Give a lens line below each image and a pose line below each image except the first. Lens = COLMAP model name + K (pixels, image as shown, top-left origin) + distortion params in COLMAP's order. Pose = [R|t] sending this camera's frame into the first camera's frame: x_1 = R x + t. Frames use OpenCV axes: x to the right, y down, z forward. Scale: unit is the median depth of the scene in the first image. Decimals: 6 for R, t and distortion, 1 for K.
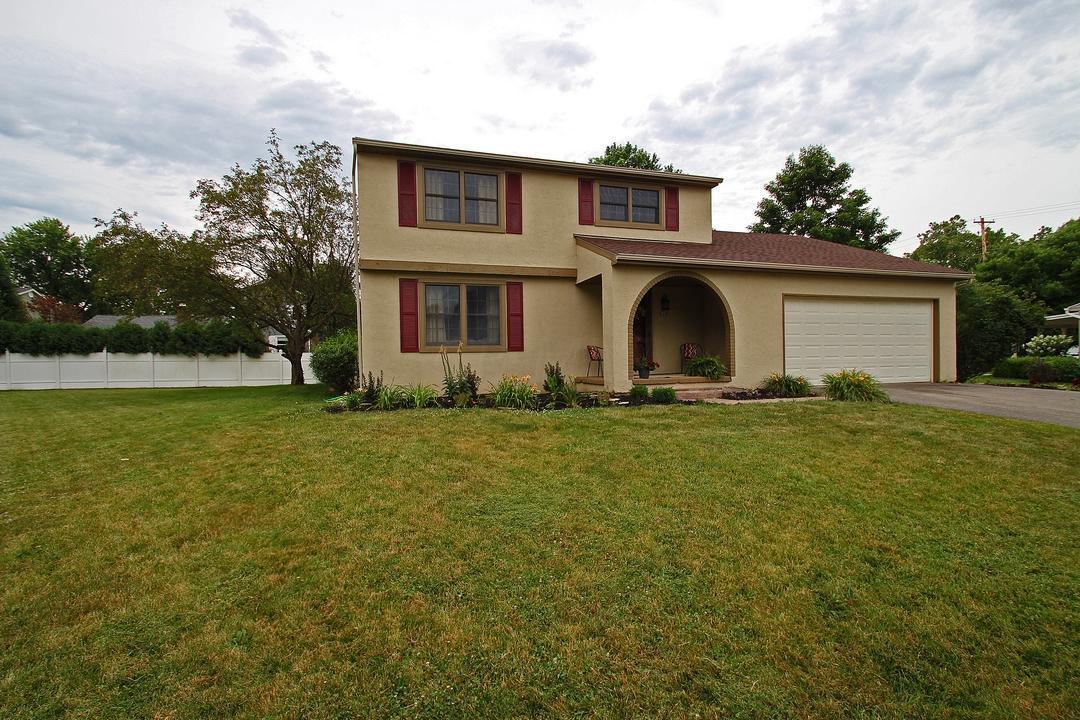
lens RADIAL K [[505.3, 0, 546.8], [0, 505.3, 372.7], [0, 0, 1]] dist [0.021126, -0.022150]
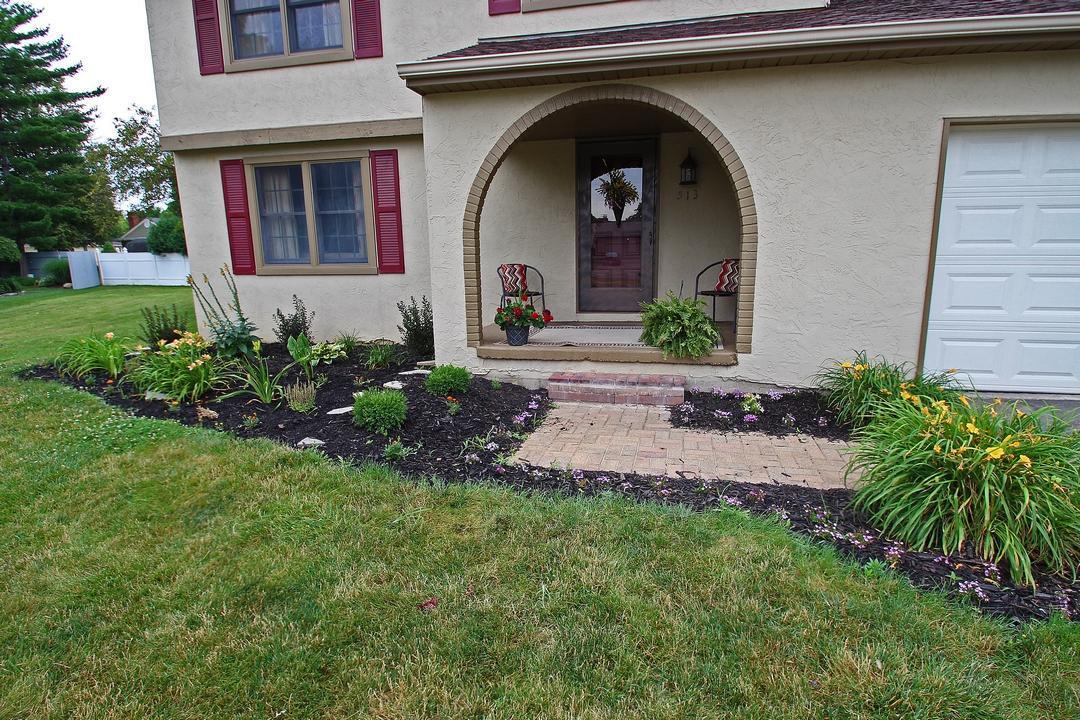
lens RADIAL K [[562.6, 0, 543.7], [0, 562.6, 366.3], [0, 0, 1]] dist [-0.000987, -0.013250]
pose [[0.863510, 0.102671, -0.493771, 0.419001], [-0.011227, 0.982730, 0.184707, -0.058001], [0.504207, -0.153952, 0.849749, 0.505168]]
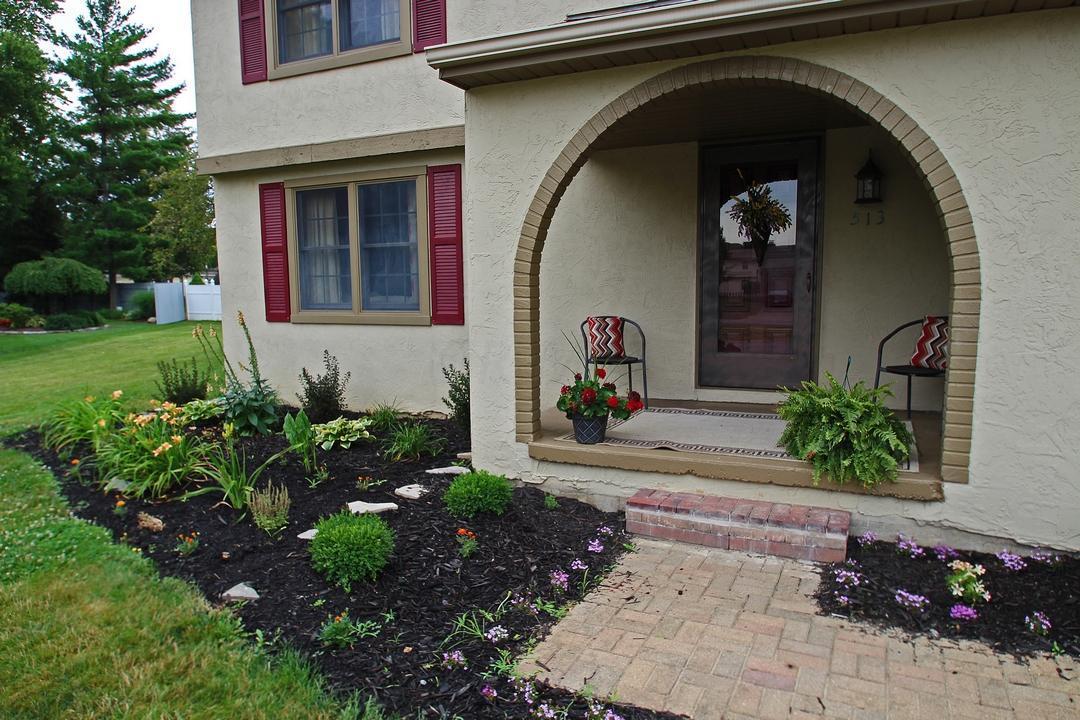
lens RADIAL K [[698.5, 0, 542.2], [0, 698.5, 371.4], [0, 0, 1]] dist [-0.025581, 0.001095]
pose [[0.736140, 0.090999, -0.670684, 0.406323], [-0.019028, 0.993311, 0.113889, -0.071836], [0.676561, -0.071076, 0.732948, 0.592520]]
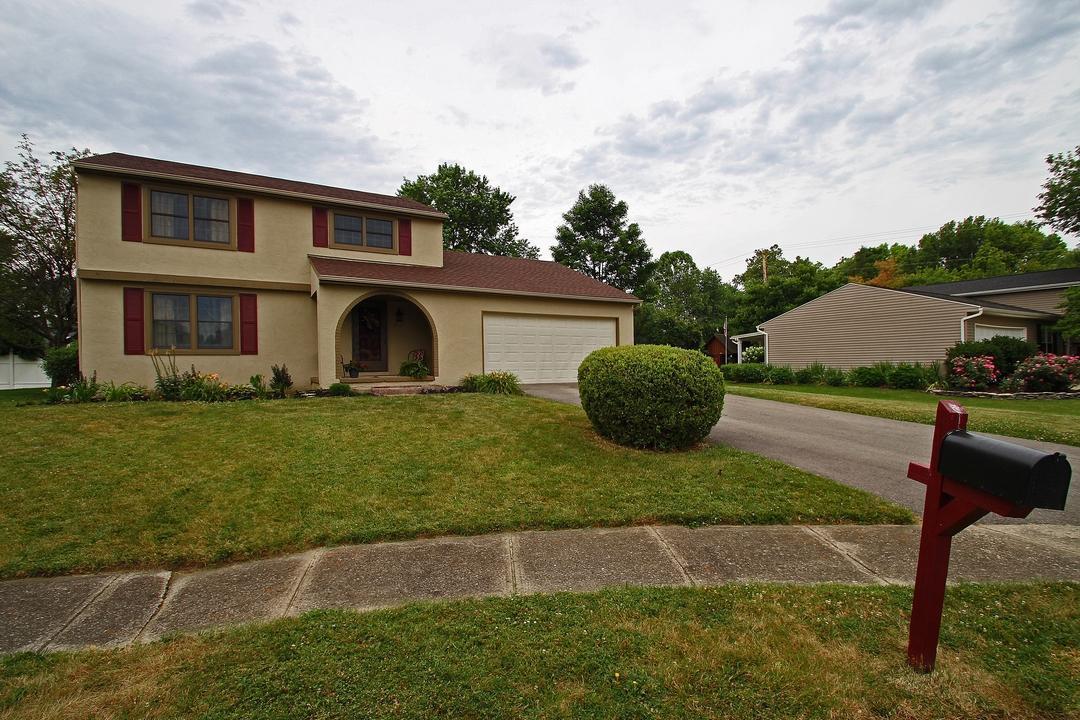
lens RADIAL K [[505.3, 0, 546.8], [0, 505.3, 372.7], [0, 0, 1]] dist [0.021126, -0.022150]
pose [[0.975726, 0.001658, 0.218987, 0.333776], [0.001339, 0.999908, -0.013532, 0.014273], [-0.218989, 0.013497, 0.975634, -0.251270]]
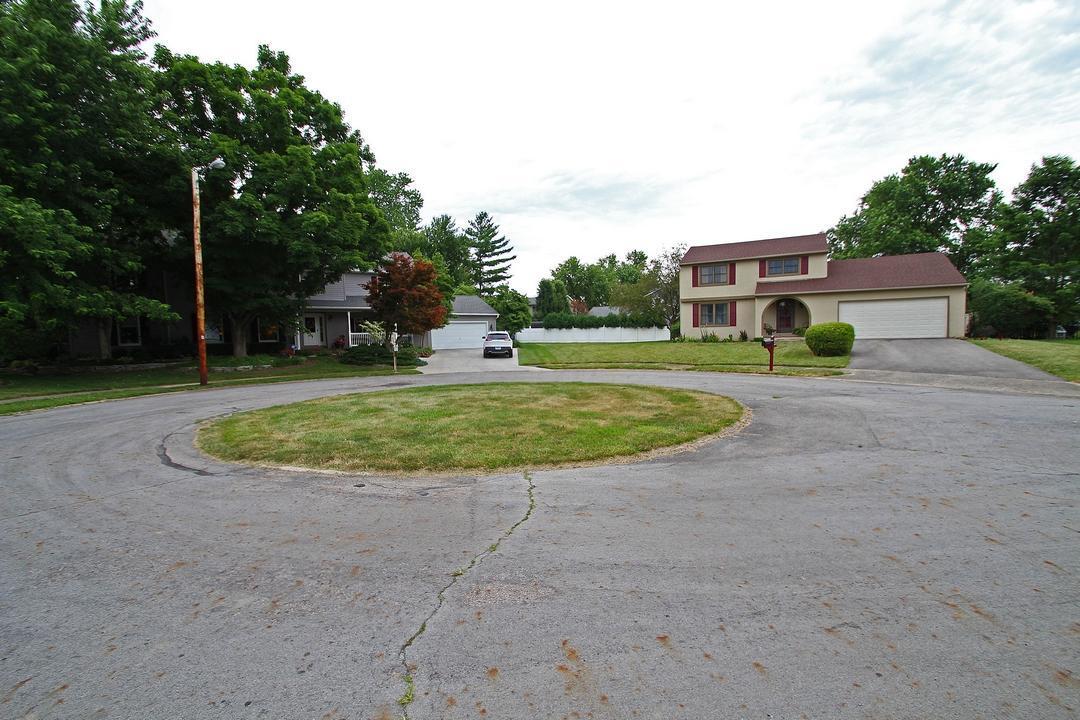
lens RADIAL K [[498.5, 0, 540.0], [0, 498.5, 360.0], [0, 0, 1]] dist [0.019314, -0.021679]
pose [[0.703839, 0.032809, -0.709602, 1.139416], [-0.004082, 0.999103, 0.042146, 0.032991], [0.710348, -0.026767, 0.703341, -1.693407]]
